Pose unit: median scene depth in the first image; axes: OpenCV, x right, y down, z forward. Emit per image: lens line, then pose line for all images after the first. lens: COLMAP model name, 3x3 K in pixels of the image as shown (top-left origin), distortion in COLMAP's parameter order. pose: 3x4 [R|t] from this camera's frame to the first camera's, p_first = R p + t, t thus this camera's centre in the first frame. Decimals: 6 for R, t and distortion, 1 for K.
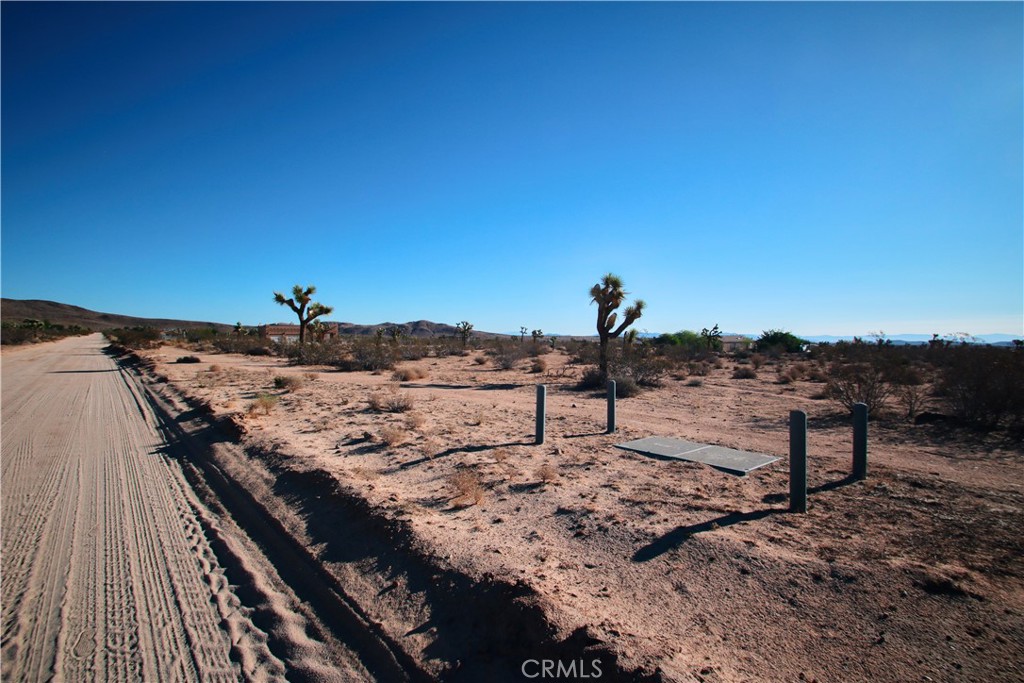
lens RADIAL K [[473.3, 0, 512.0], [0, 473.3, 341.5], [0, 0, 1]] dist [-0.012599, -0.000327]
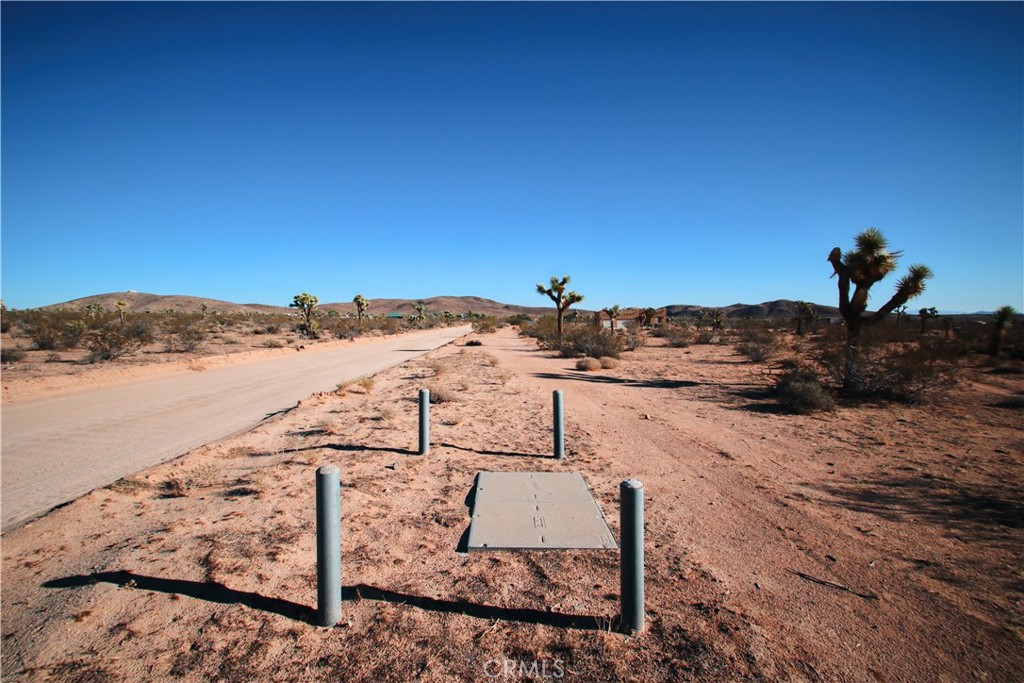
lens RADIAL K [[473.3, 0, 512.0], [0, 473.3, 341.5], [0, 0, 1]] dist [-0.012599, -0.000327]
pose [[0.762326, 0.016183, -0.646991, 0.178887], [0.007189, 0.999414, 0.033469, -0.006209], [0.647154, -0.030166, 0.761763, 0.101683]]
